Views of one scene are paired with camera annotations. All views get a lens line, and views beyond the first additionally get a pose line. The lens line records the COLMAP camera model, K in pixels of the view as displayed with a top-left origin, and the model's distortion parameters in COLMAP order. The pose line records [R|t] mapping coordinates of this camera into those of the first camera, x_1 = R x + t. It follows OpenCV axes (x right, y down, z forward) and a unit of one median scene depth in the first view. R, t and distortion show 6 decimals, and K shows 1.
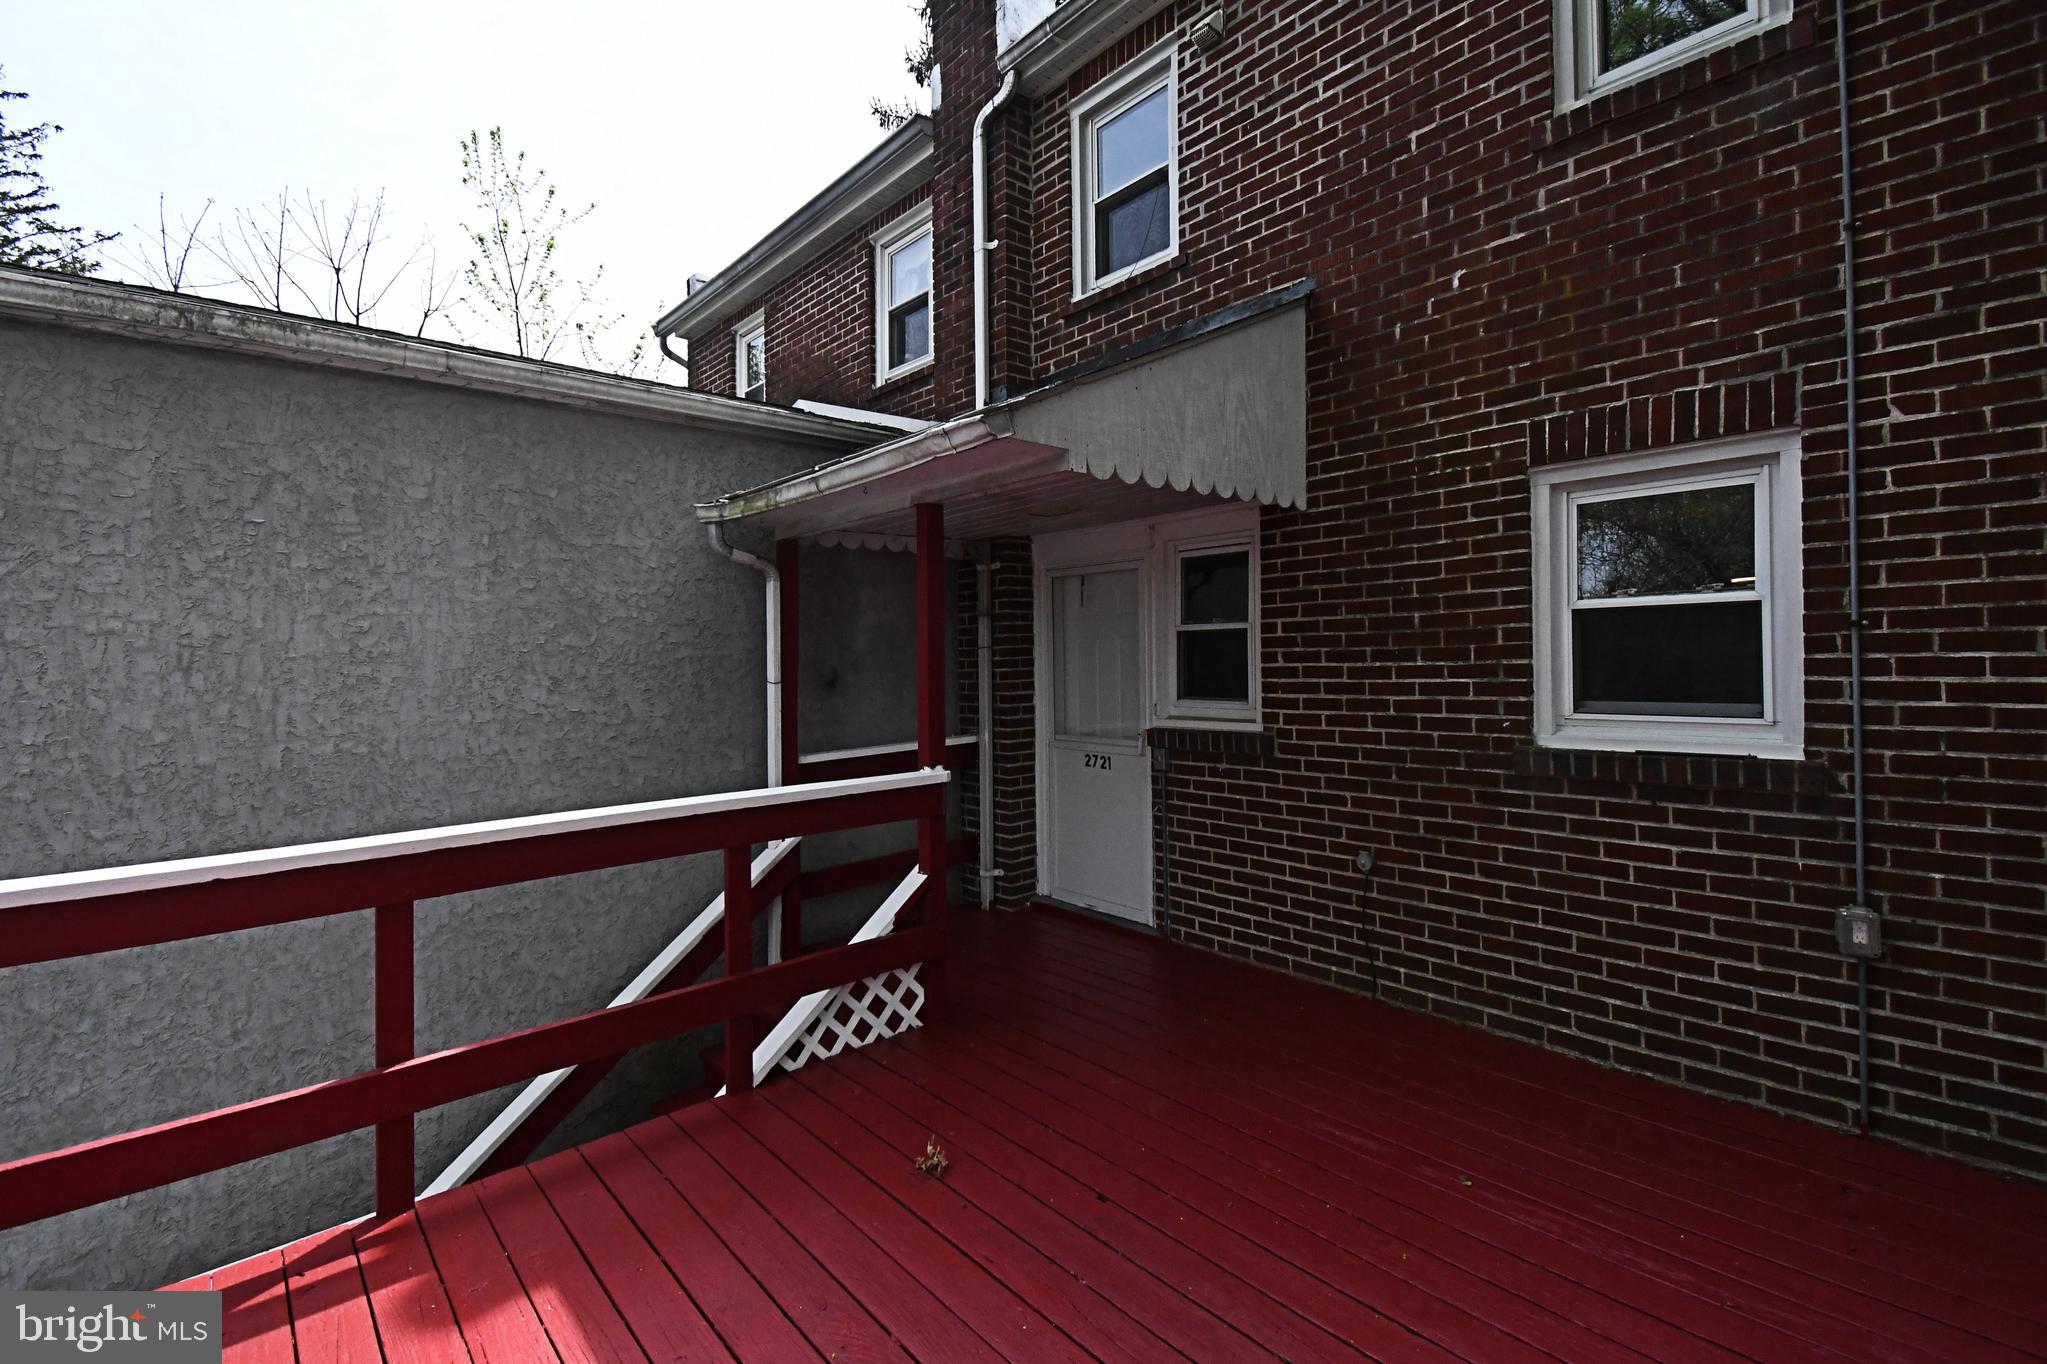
lens RADIAL K [[877.5, 0, 1023.9], [0, 877.5, 660.3], [0, 0, 1]] dist [0.037302, -0.022486]
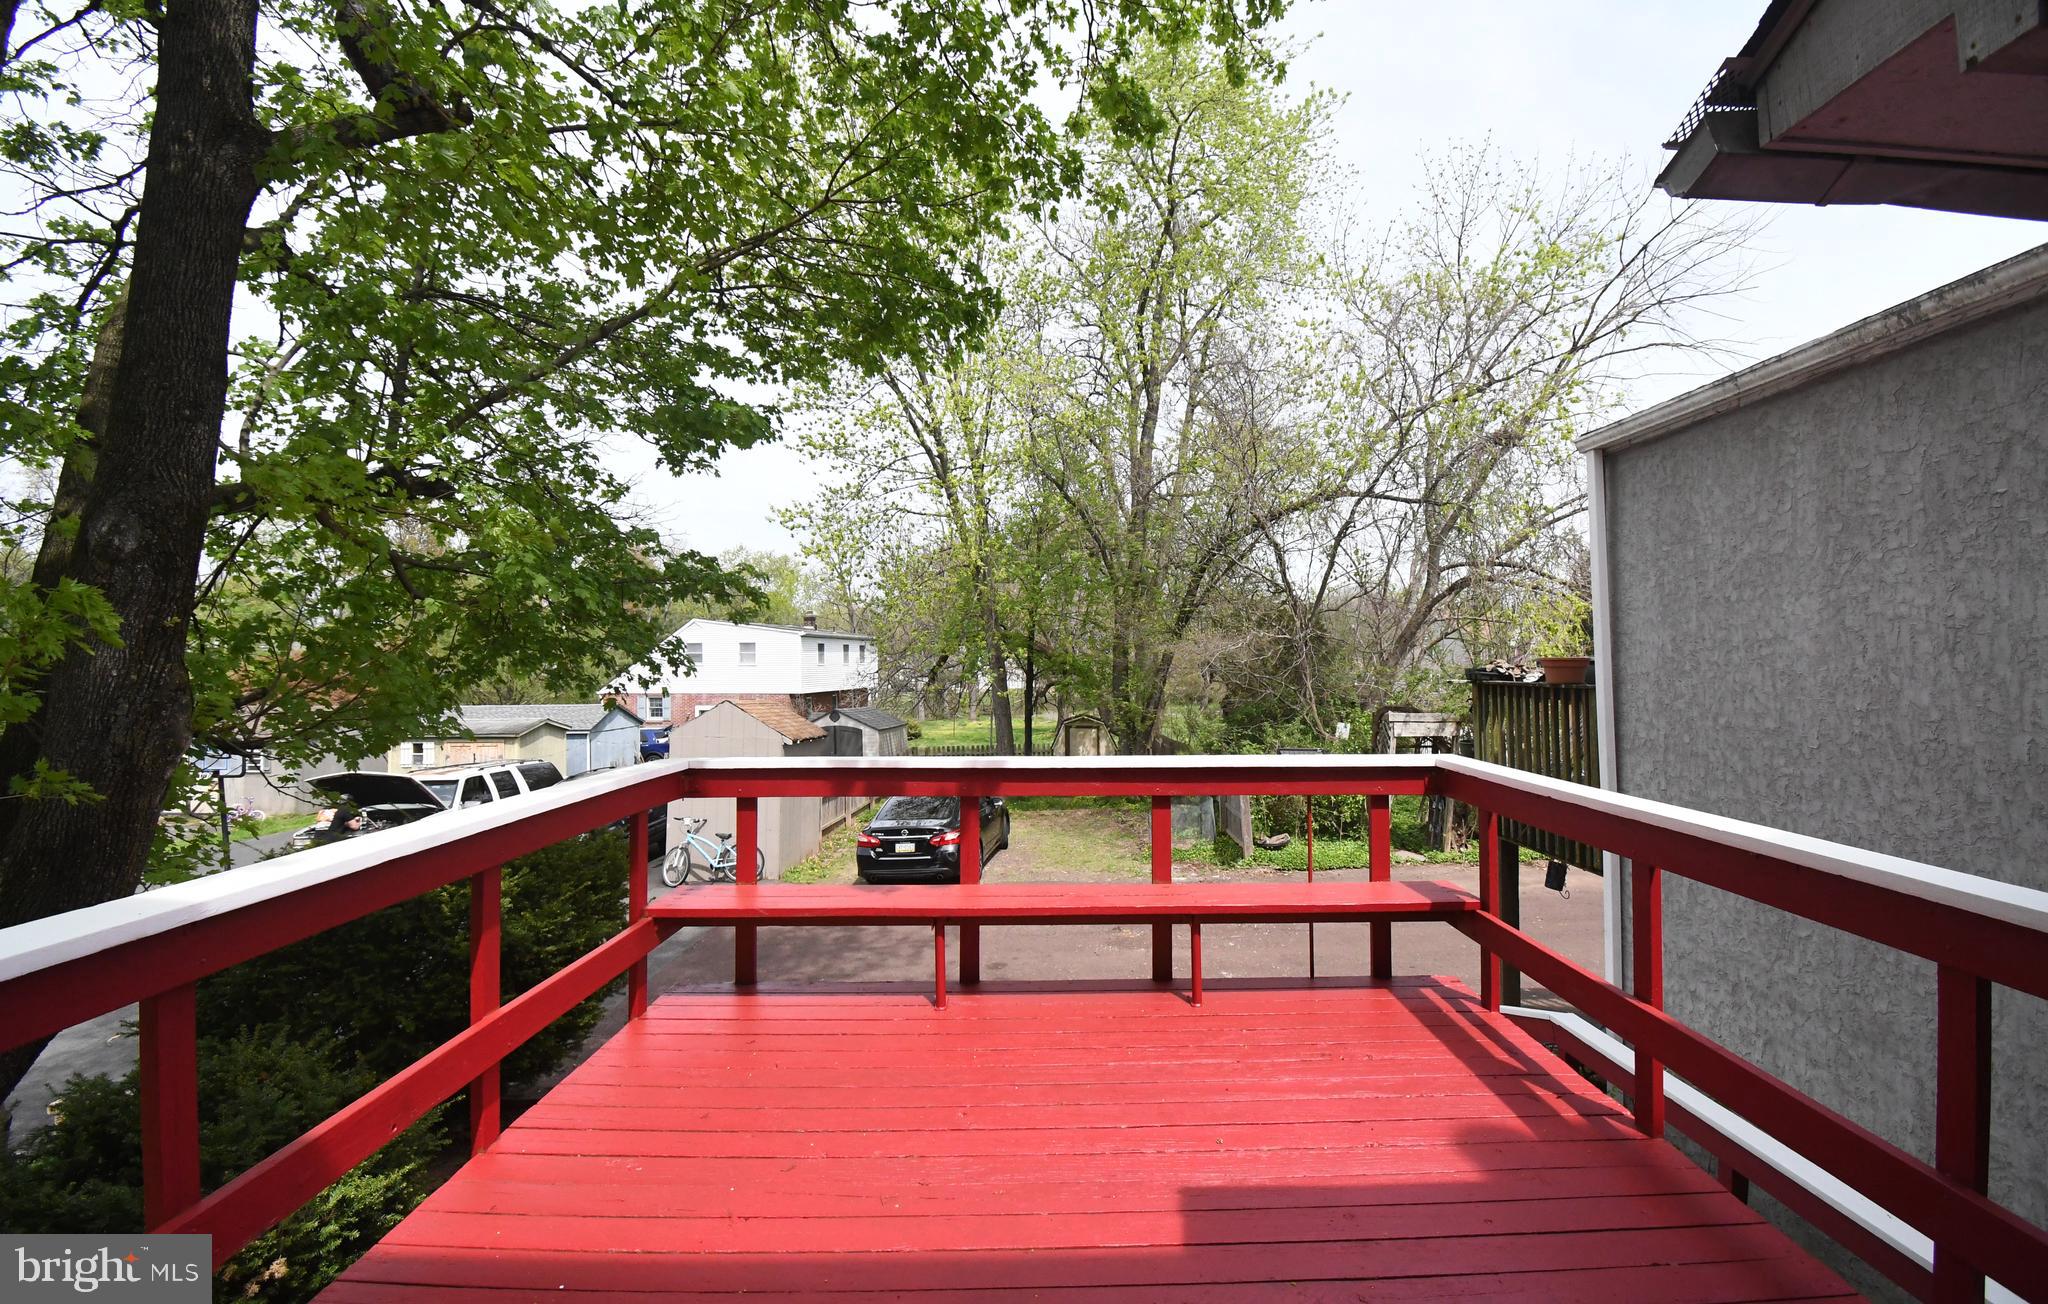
lens RADIAL K [[895.5, 0, 1083.6], [0, 895.5, 634.9], [0, 0, 1]] dist [0.001215, -0.021449]
pose [[-0.641726, 0.001039, -0.766933, 0.426838], [0.013933, 0.999850, -0.010304, -0.010061], [0.766807, -0.017298, -0.641644, 0.807695]]
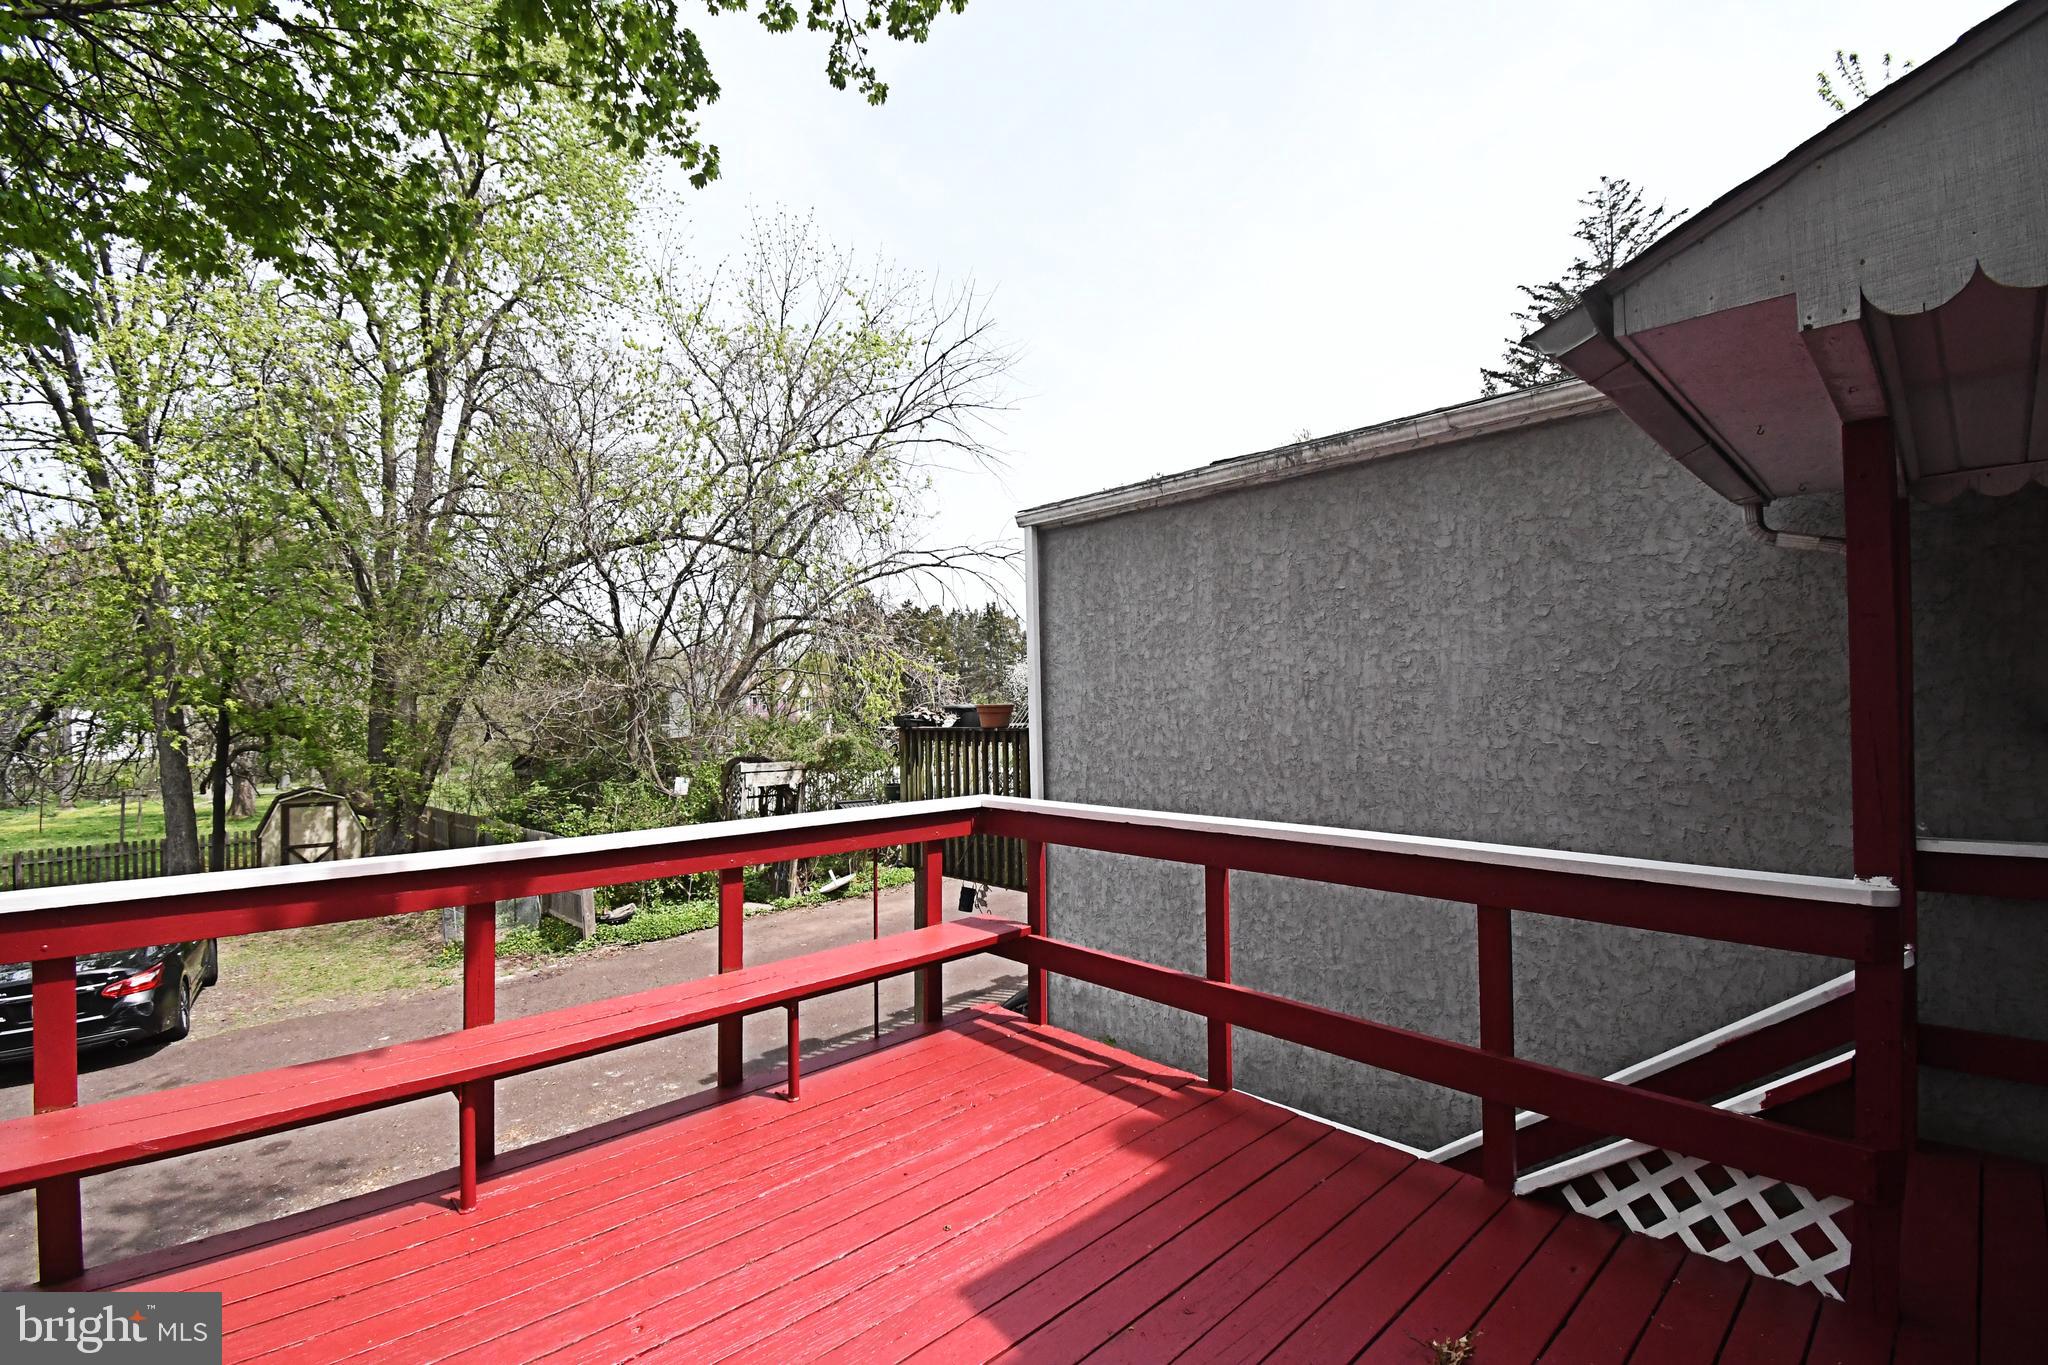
lens RADIAL K [[900.1, 0, 1024.0], [0, 900.1, 682.5], [0, 0, 1]] dist [0.018342, -0.025551]
pose [[0.034746, -0.006499, -0.999375, 0.479739], [0.009402, 0.999937, -0.006176, -0.007051], [0.999352, -0.009182, 0.034805, 0.442629]]
